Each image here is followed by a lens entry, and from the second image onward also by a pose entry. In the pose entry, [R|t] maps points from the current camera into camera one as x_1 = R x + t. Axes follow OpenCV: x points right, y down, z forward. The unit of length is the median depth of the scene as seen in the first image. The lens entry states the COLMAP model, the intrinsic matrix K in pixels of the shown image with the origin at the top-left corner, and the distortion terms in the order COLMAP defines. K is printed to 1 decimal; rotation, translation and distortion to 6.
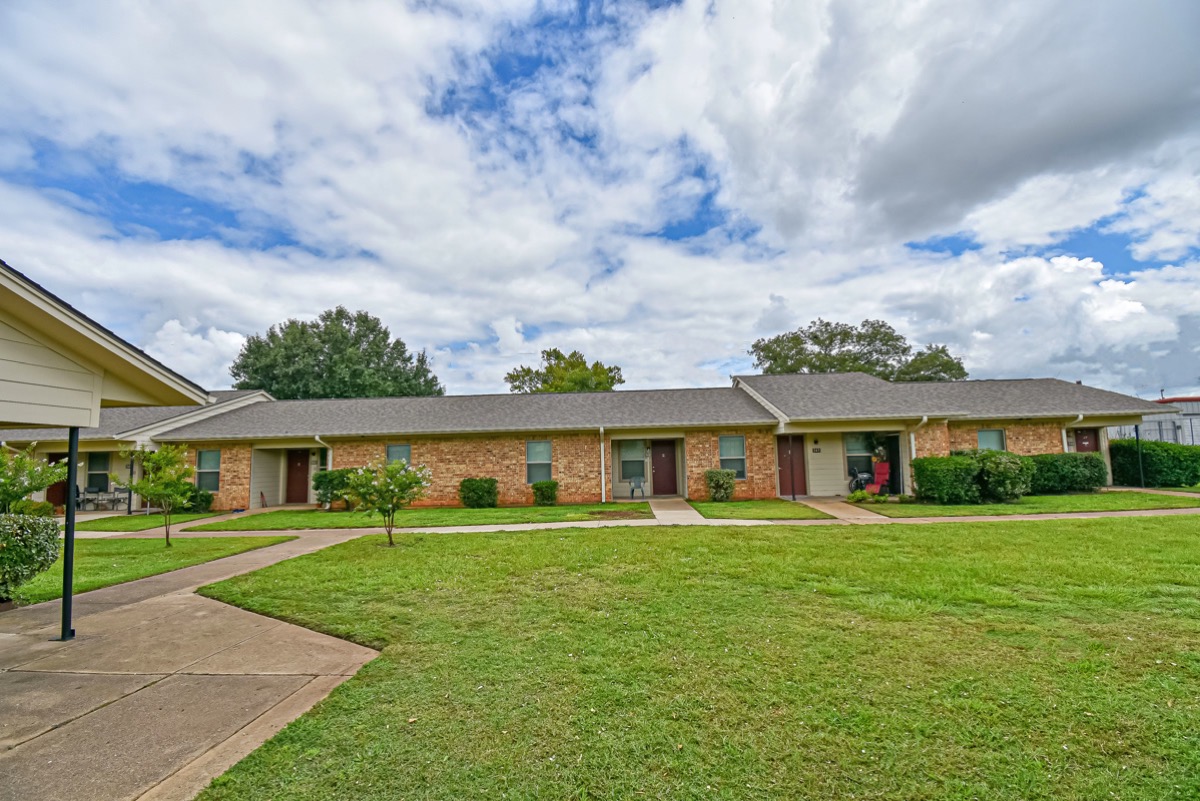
lens RADIAL K [[523.8, 0, 610.0], [0, 523.8, 401.9], [0, 0, 1]] dist [0.000678, -0.015364]
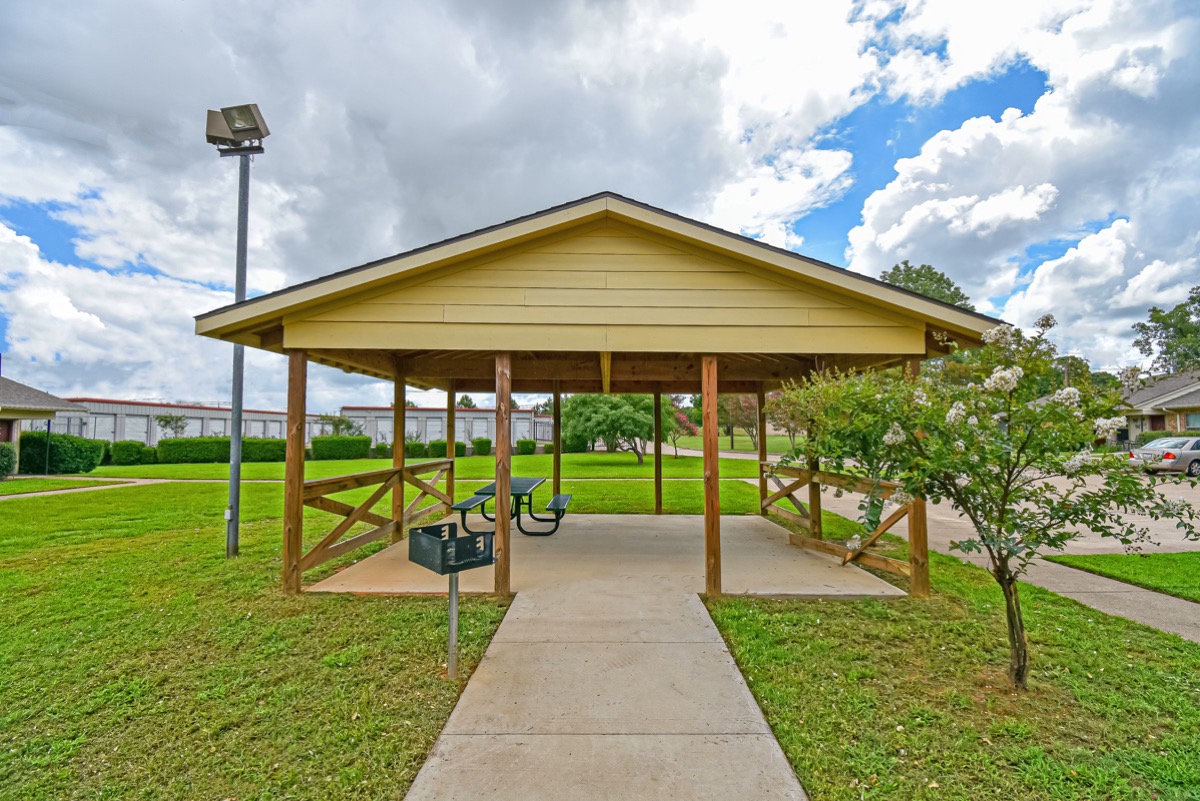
lens RADIAL K [[523.8, 0, 597.1], [0, 523.8, 399.2], [0, 0, 1]] dist [0.000678, -0.015364]
pose [[-0.049435, 0.094948, 0.994254, -0.167663], [-0.099469, 0.990054, -0.099493, -0.007038], [-0.993812, -0.103816, -0.039499, -0.148352]]
